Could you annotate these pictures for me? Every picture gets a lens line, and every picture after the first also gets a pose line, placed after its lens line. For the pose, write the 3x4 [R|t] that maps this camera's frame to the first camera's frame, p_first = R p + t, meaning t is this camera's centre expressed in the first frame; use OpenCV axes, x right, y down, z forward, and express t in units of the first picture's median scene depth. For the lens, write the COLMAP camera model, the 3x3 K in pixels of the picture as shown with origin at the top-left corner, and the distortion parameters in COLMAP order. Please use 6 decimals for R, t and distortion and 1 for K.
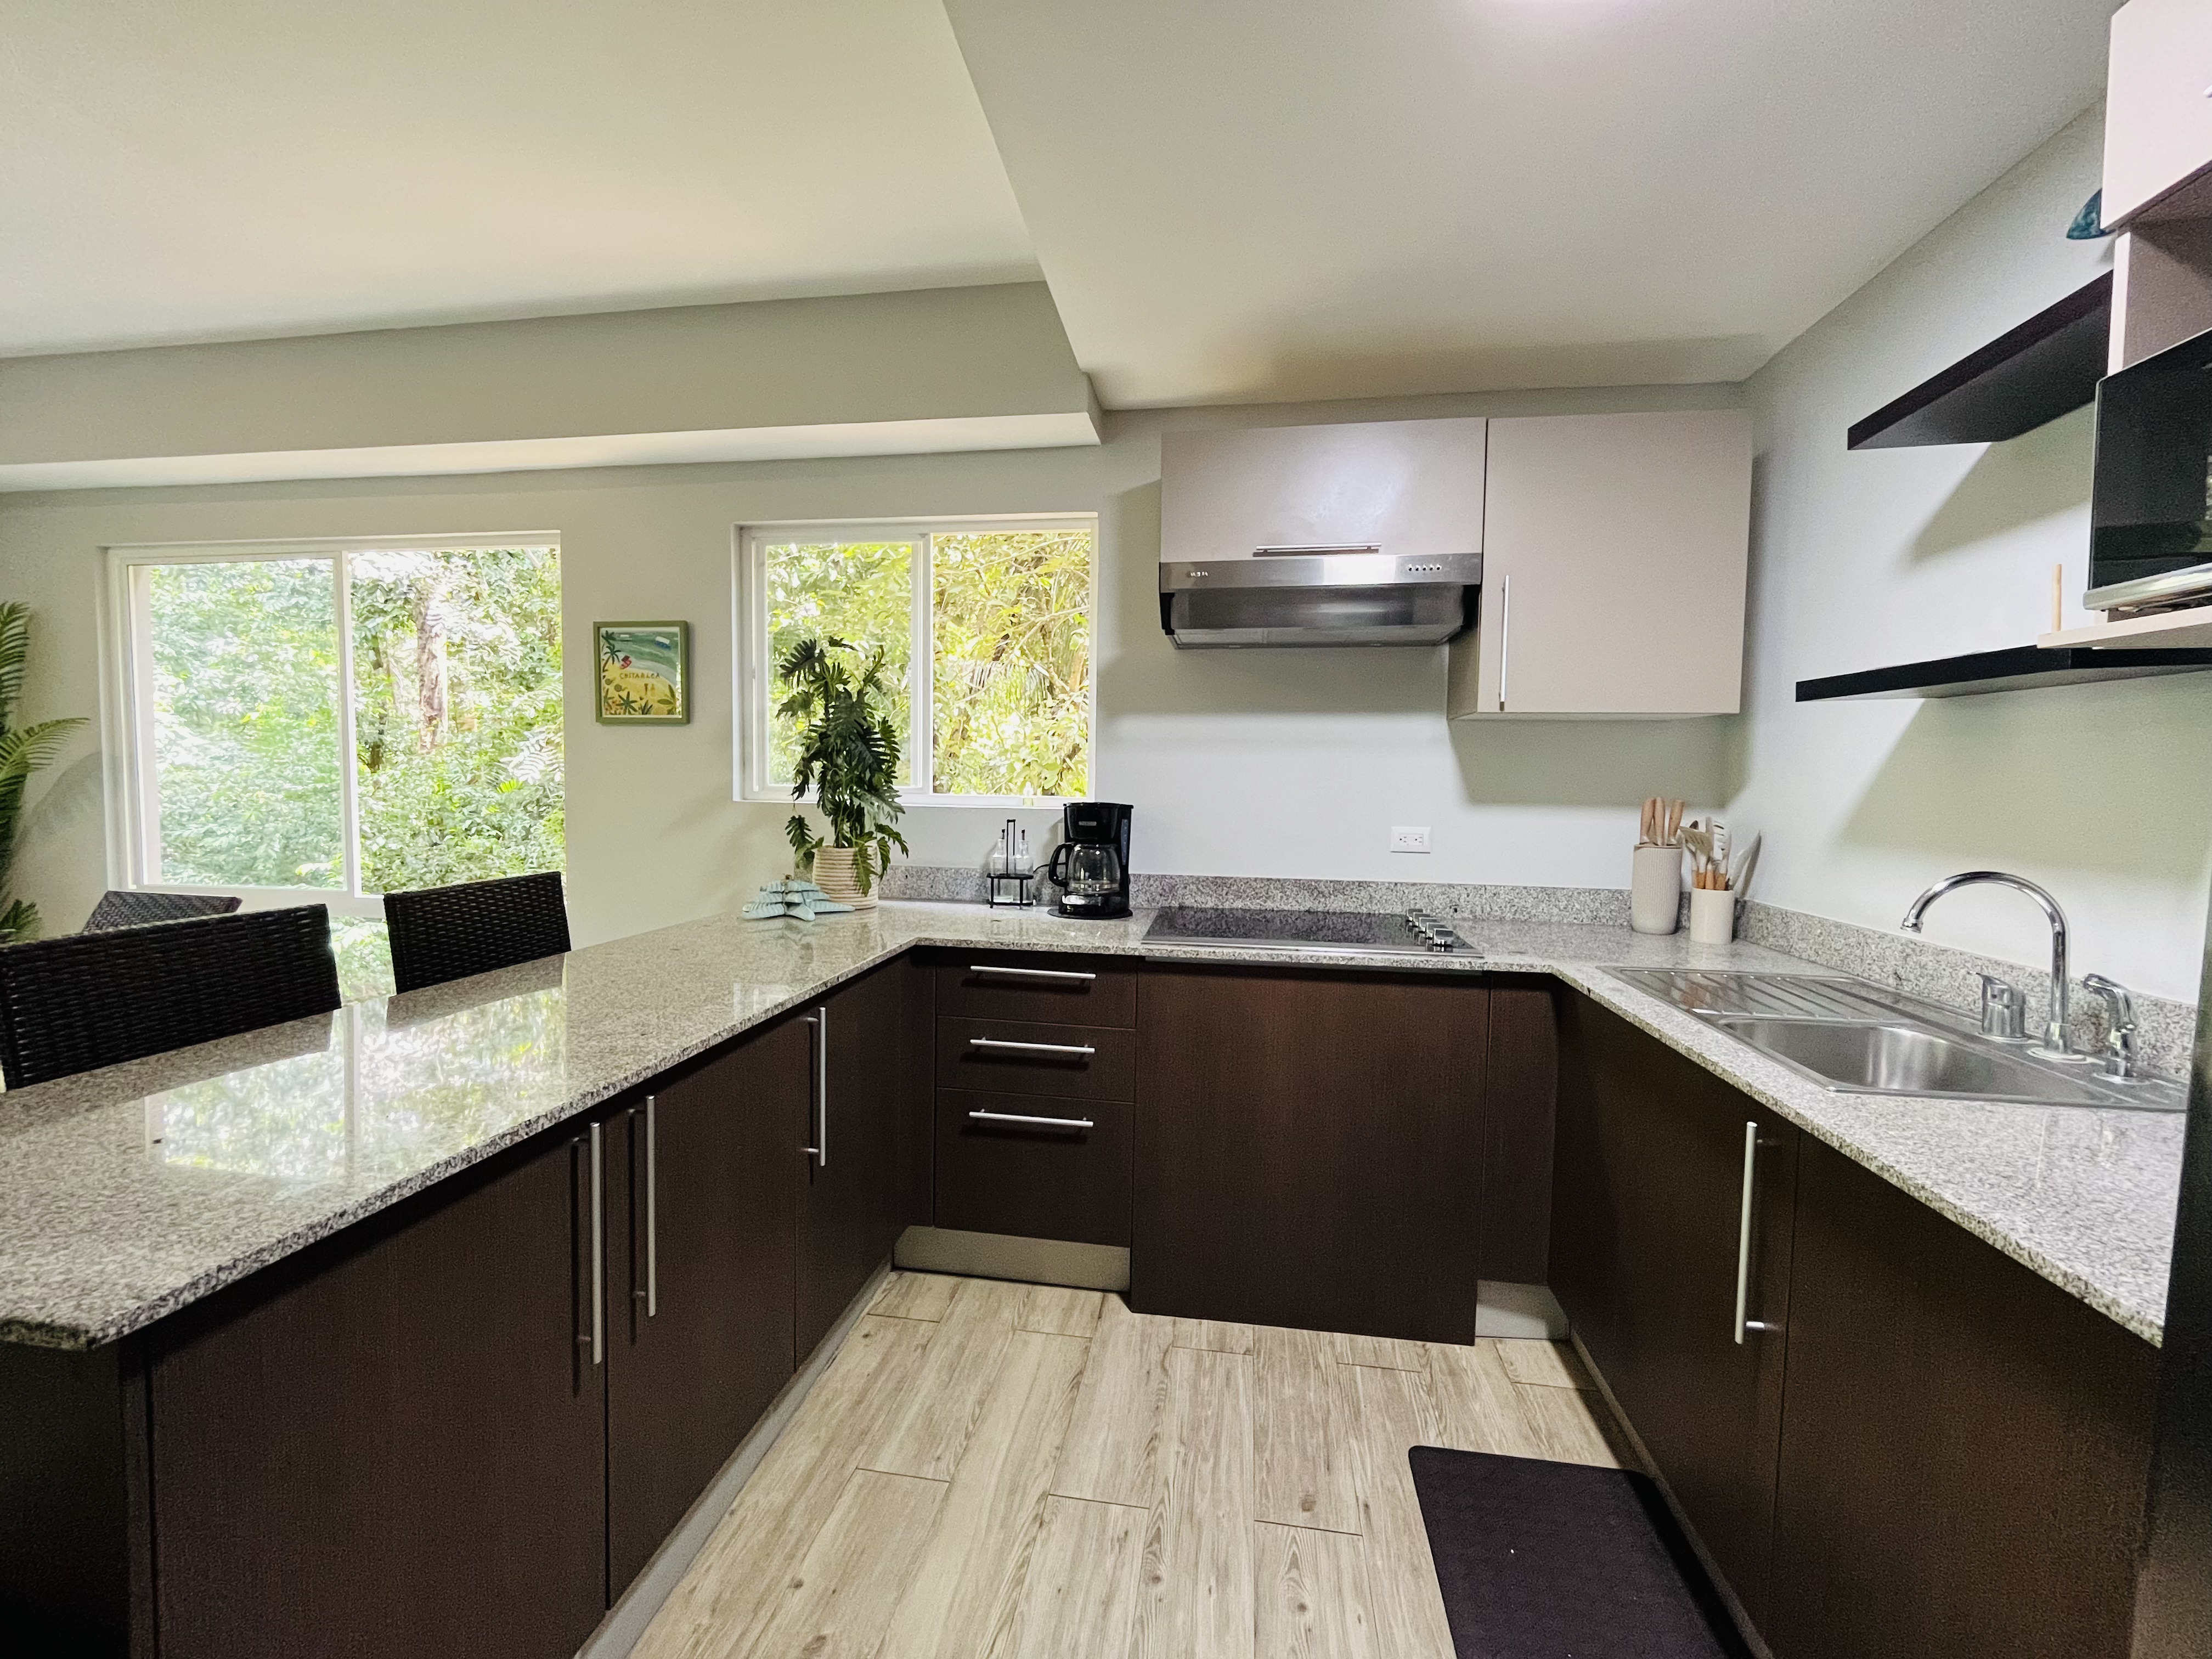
lens RADIAL K [[904.9, 0, 1105.4], [0, 904.9, 824.1], [0, 0, 1]] dist [-0.002327, -0.000327]
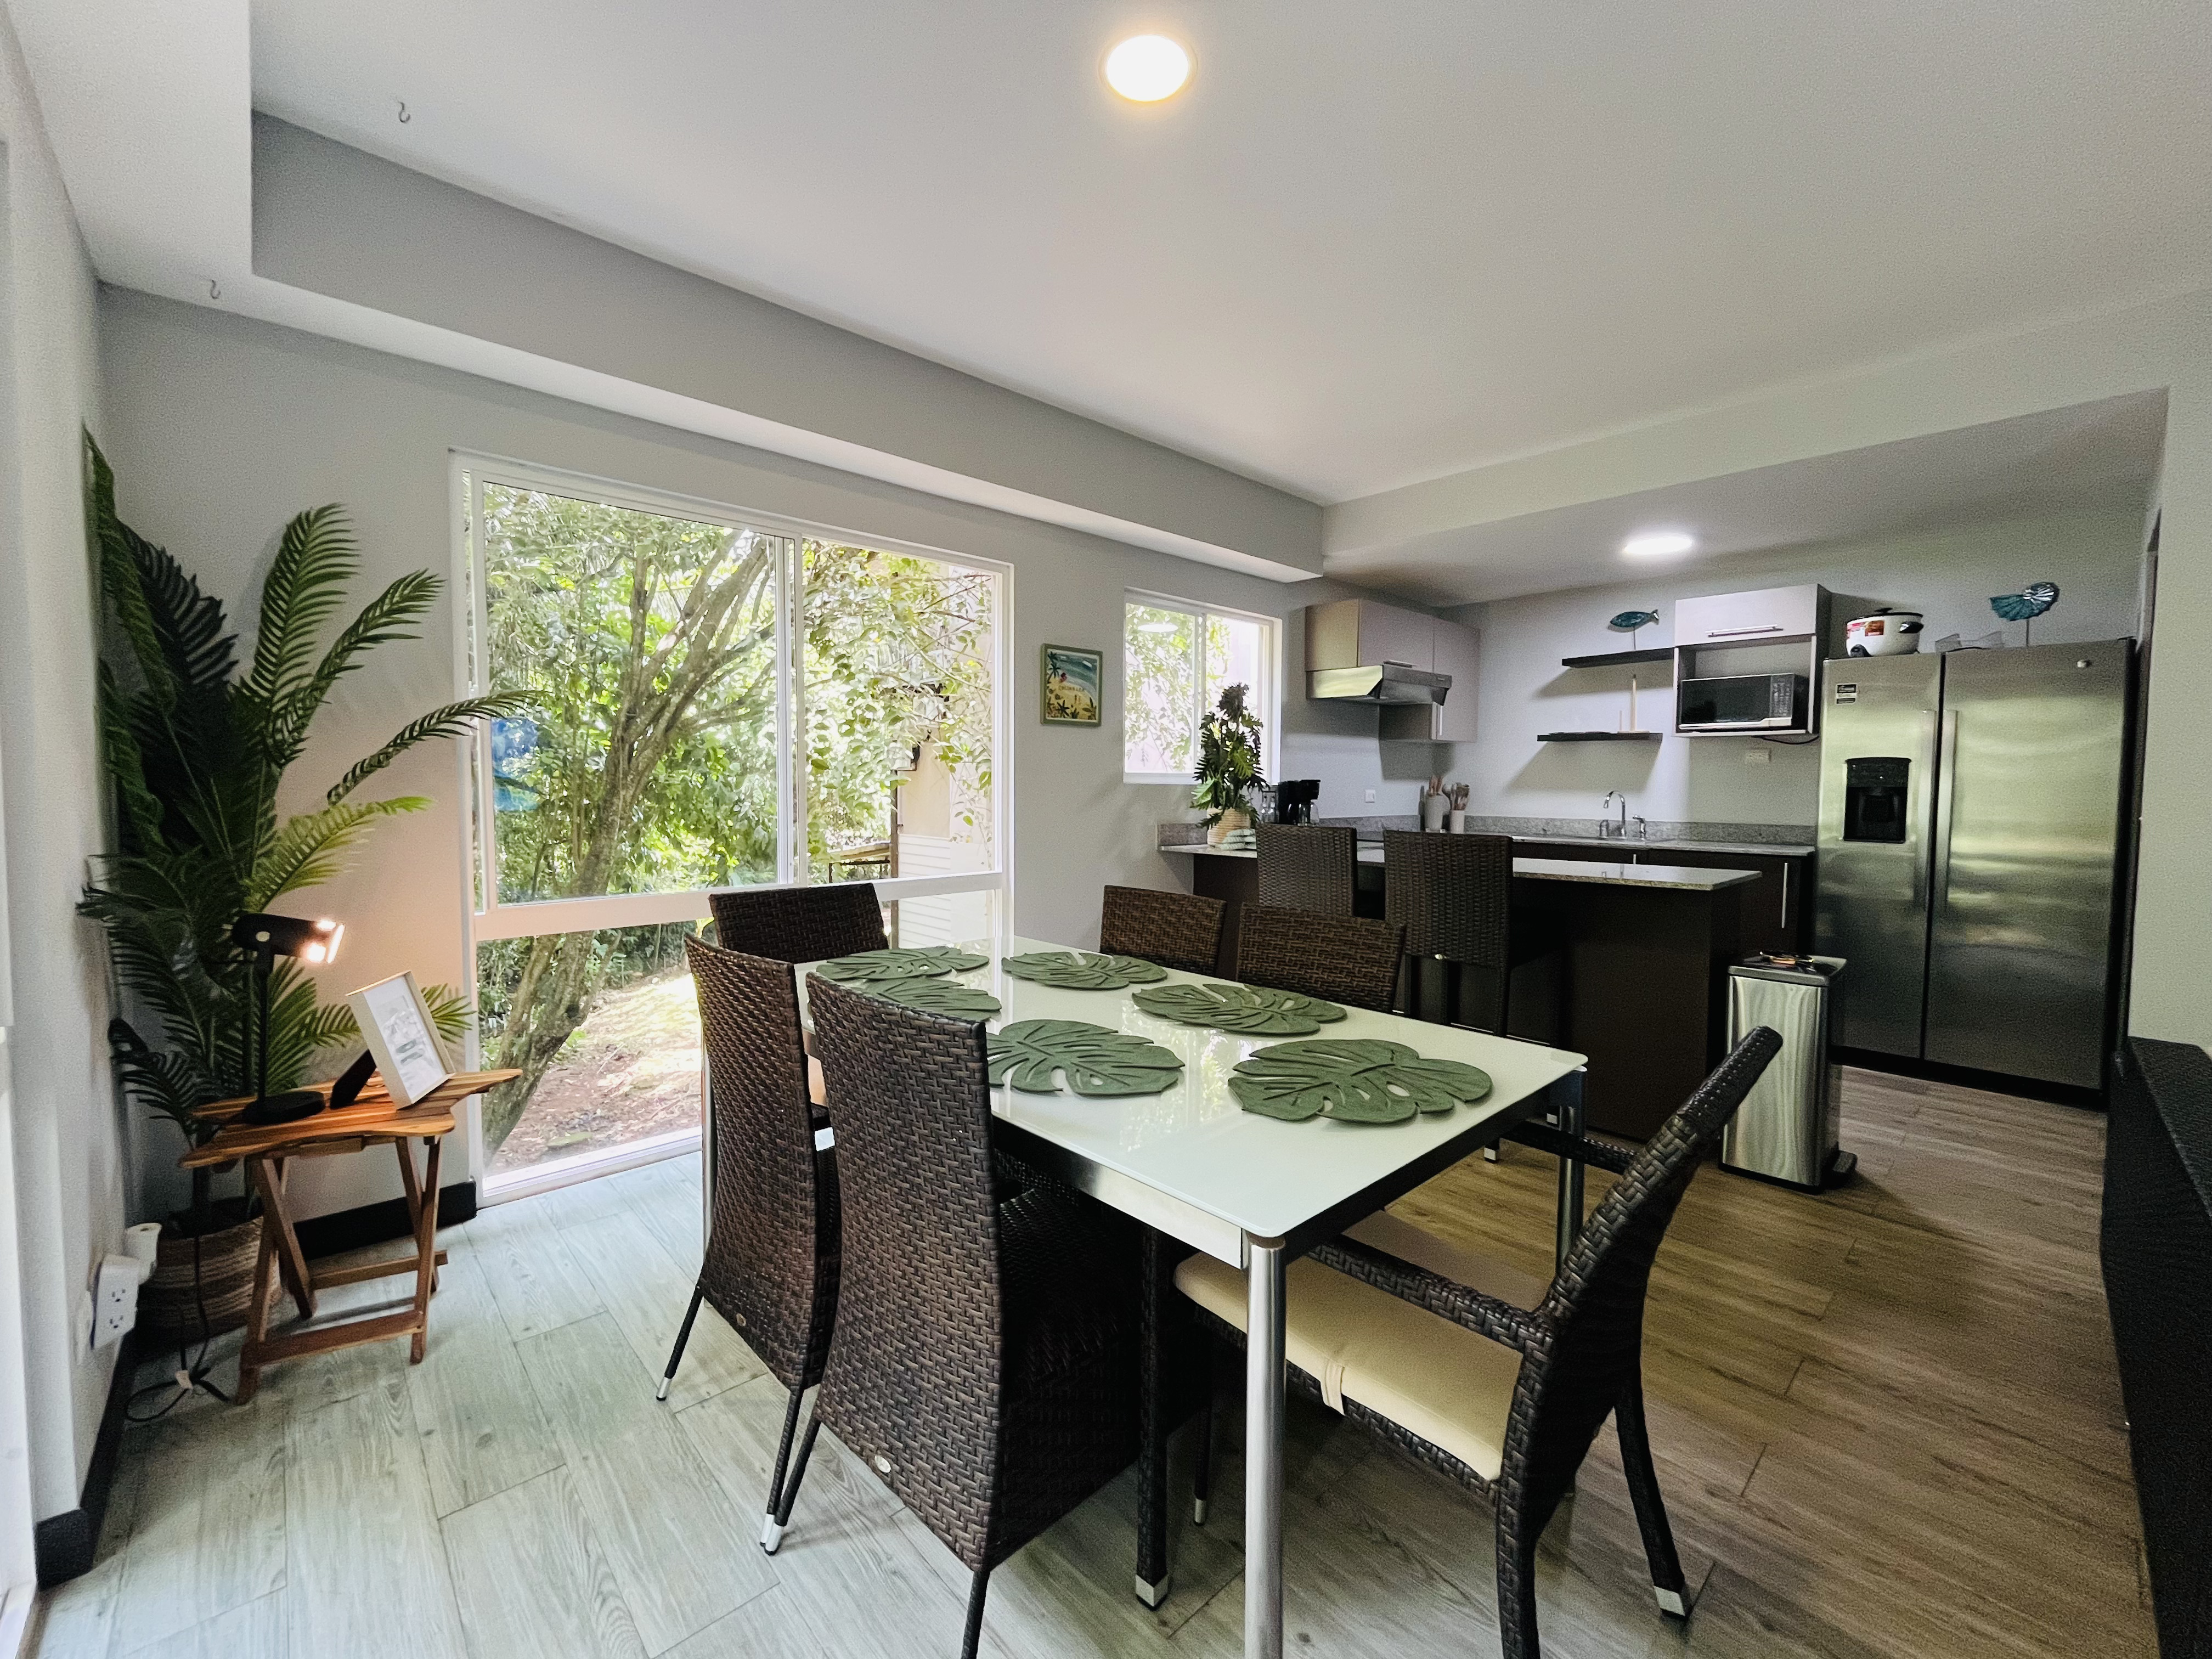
lens RADIAL K [[904.9, 0, 1101.4], [0, 904.9, 823.2], [0, 0, 1]] dist [-0.002327, -0.000327]
pose [[0.618947, -0.046707, 0.784043, -1.671170], [0.042475, 0.998760, 0.025967, -0.001948], [-0.784284, 0.017230, 0.620163, 0.172710]]
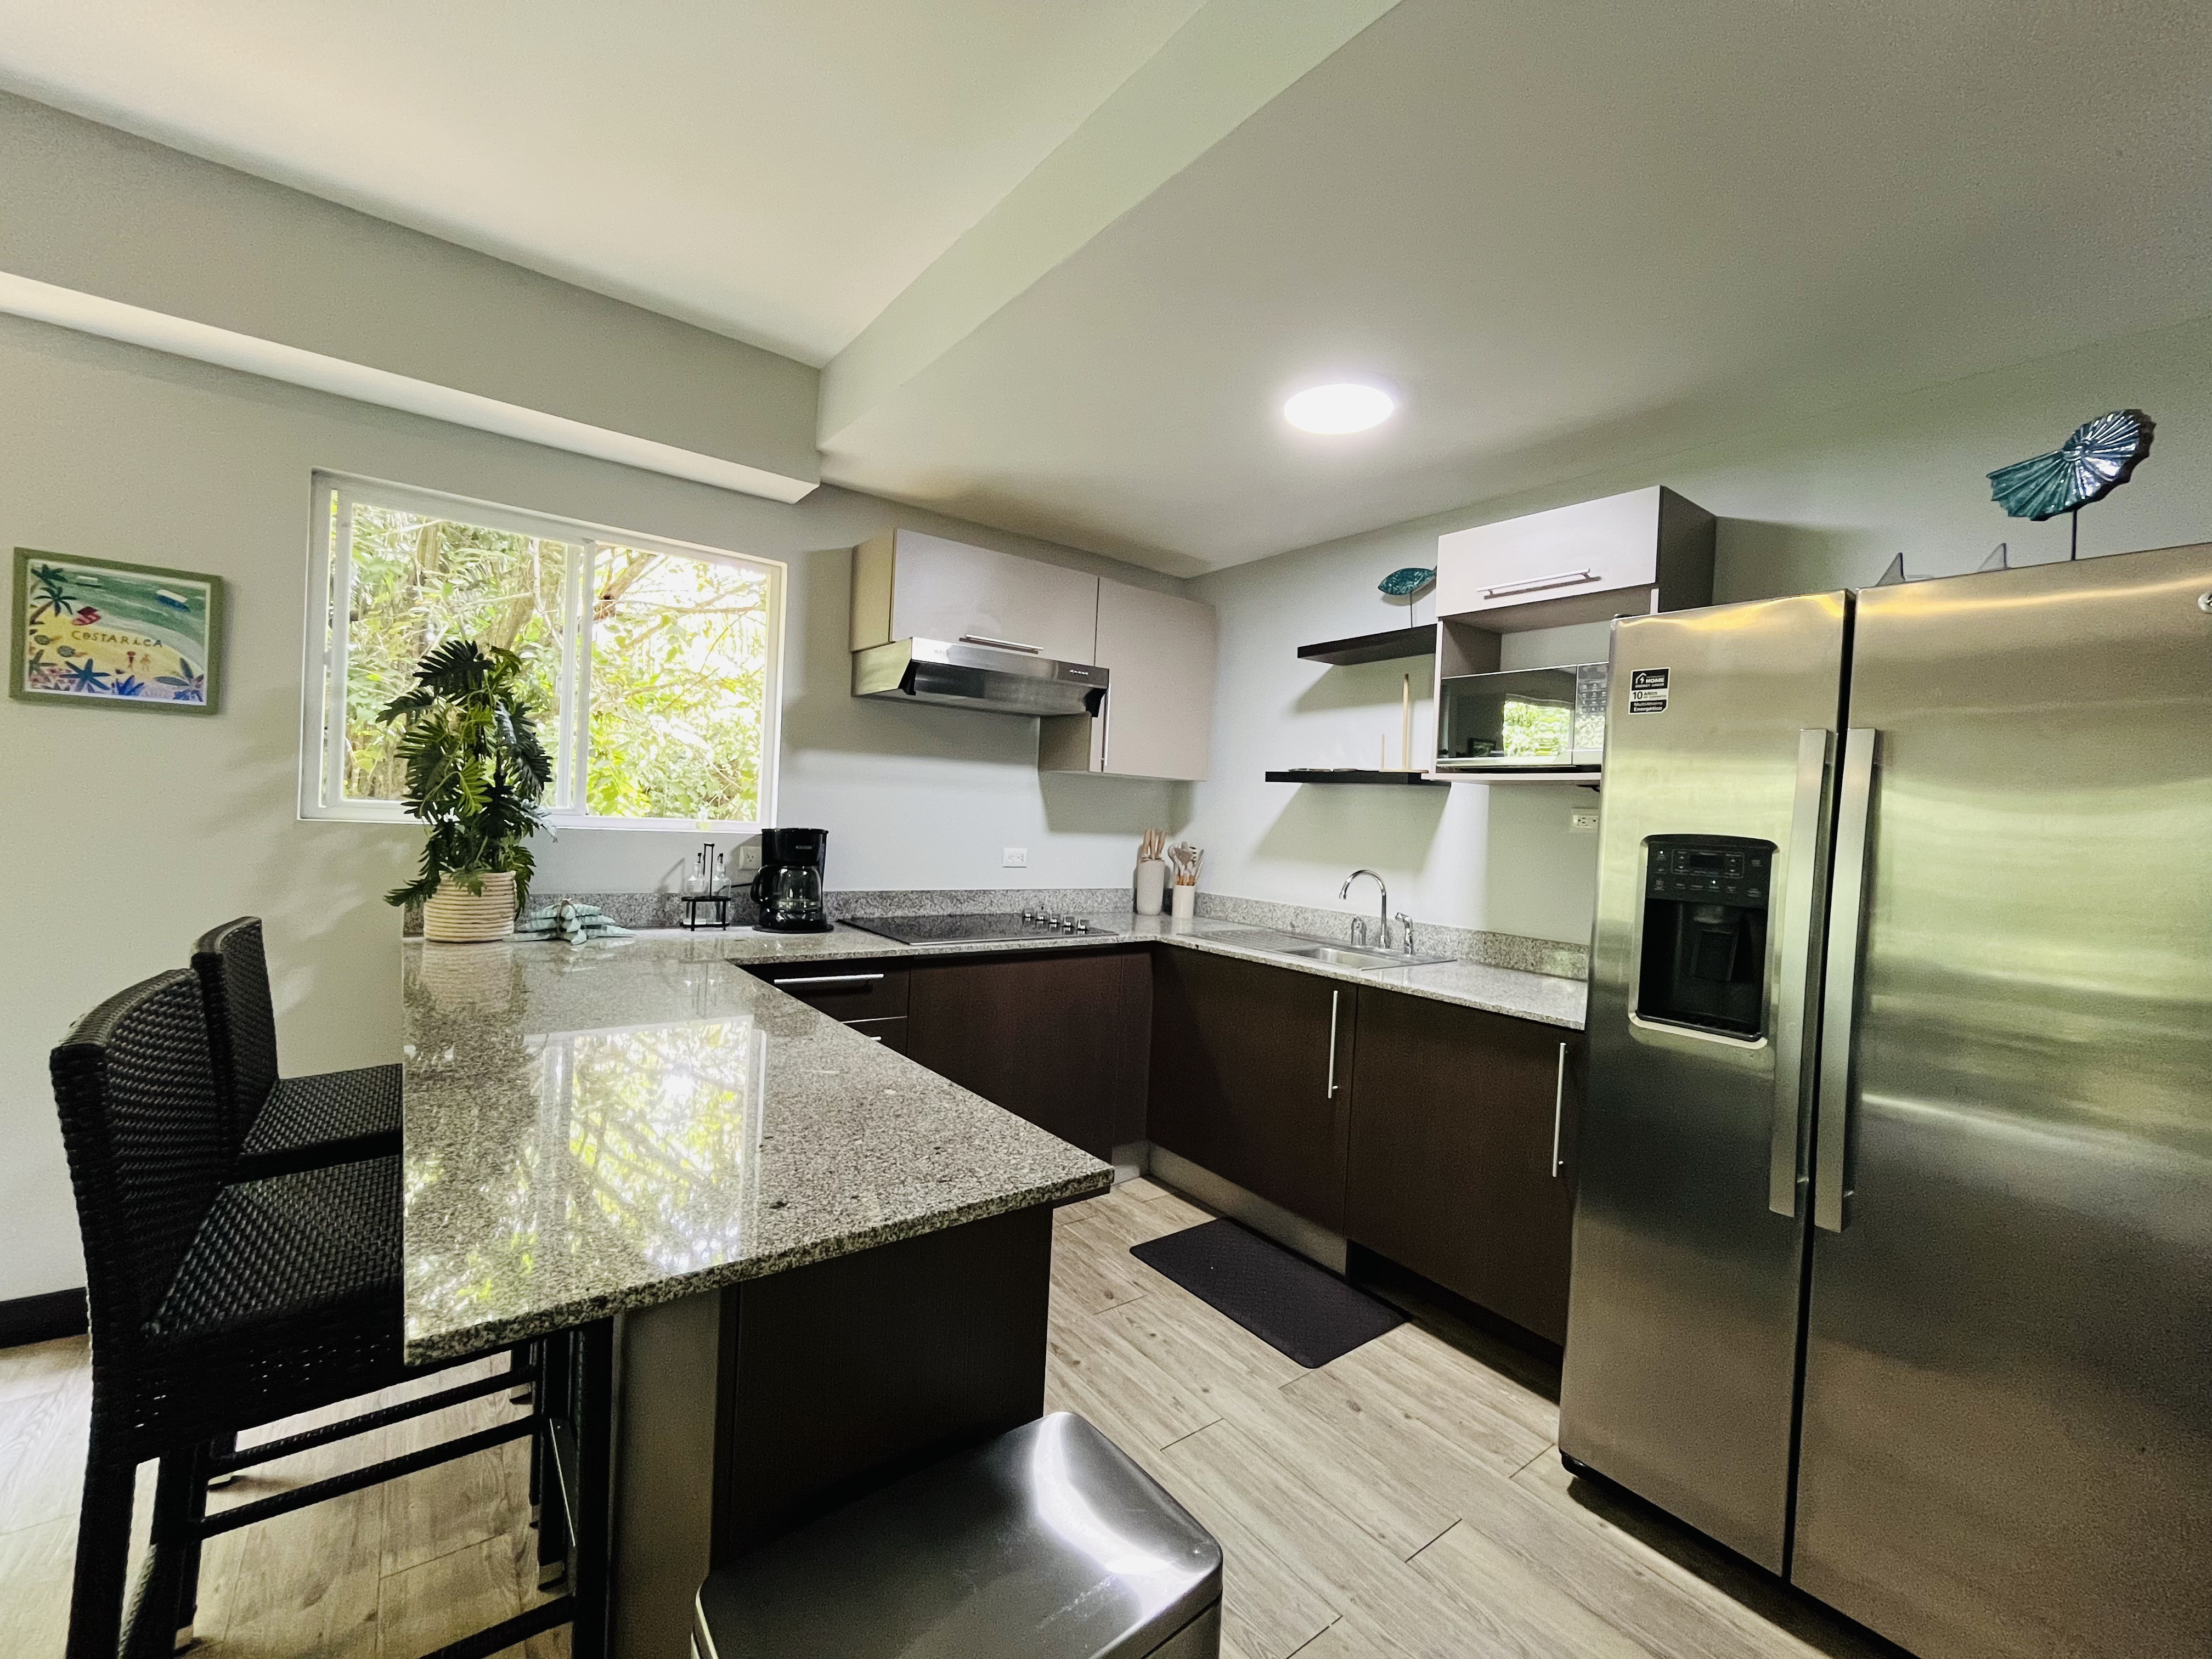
lens RADIAL K [[904.9, 0, 1101.7], [0, 904.9, 822.0], [0, 0, 1]] dist [-0.002327, -0.000327]
pose [[0.693335, 0.013317, 0.720492, -0.535016], [-0.002858, 0.999872, -0.015731, -0.014936], [-0.720610, 0.008847, 0.693285, -0.035477]]
